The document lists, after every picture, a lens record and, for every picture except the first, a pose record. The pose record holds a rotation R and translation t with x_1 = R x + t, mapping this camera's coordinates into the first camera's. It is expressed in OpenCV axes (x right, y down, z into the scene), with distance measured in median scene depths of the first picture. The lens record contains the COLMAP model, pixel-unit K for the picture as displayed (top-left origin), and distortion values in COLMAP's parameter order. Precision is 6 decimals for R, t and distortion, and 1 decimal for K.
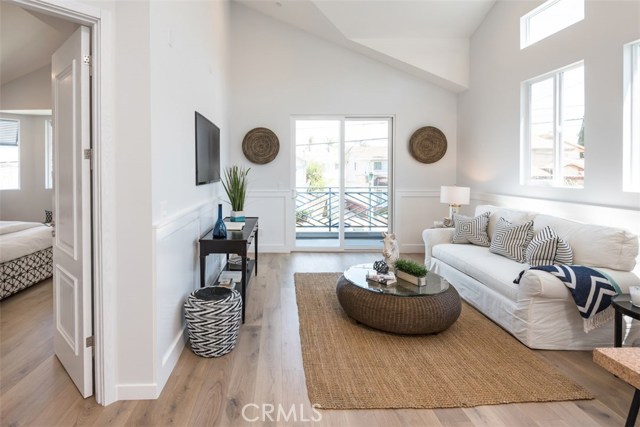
lens RADIAL K [[316.1, 0, 273.0], [0, 316.1, 172.9], [0, 0, 1]] dist [0.017623, -0.012038]
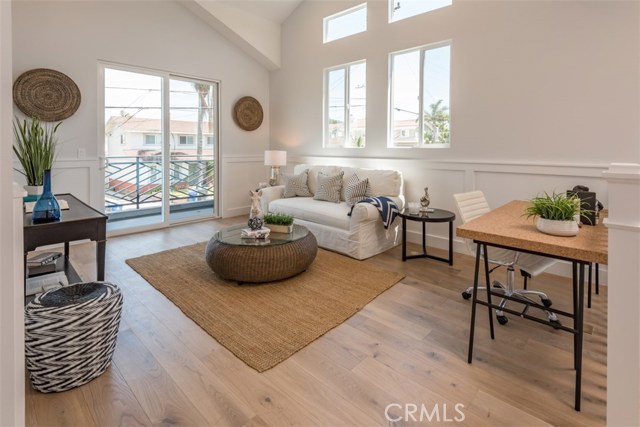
lens RADIAL K [[320.7, 0, 315.9], [0, 320.7, 151.4], [0, 0, 1]] dist [0.003910, -0.000174]
pose [[0.682859, -0.004642, 0.730535, -0.249587], [0.000698, 0.999984, 0.005702, 0.056190], [-0.730550, -0.003384, 0.682851, 0.147511]]
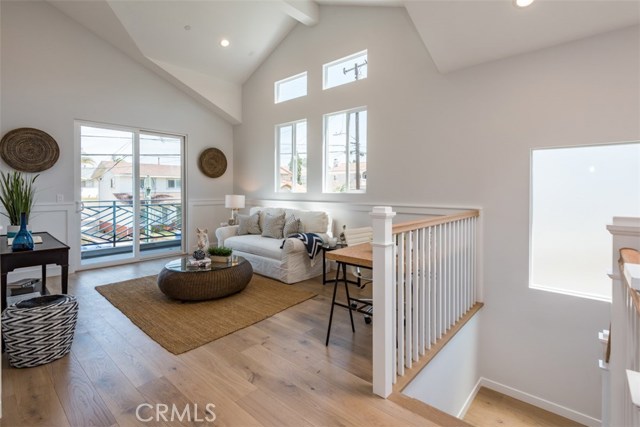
lens RADIAL K [[308.3, 0, 317.7], [0, 308.3, 190.9], [0, 0, 1]] dist [-0.002530, -0.000926]
pose [[0.652305, -0.001438, 0.757955, -0.257082], [0.004586, 0.999987, -0.002049, 0.042715], [-0.757943, 0.004813, 0.652303, -0.147948]]
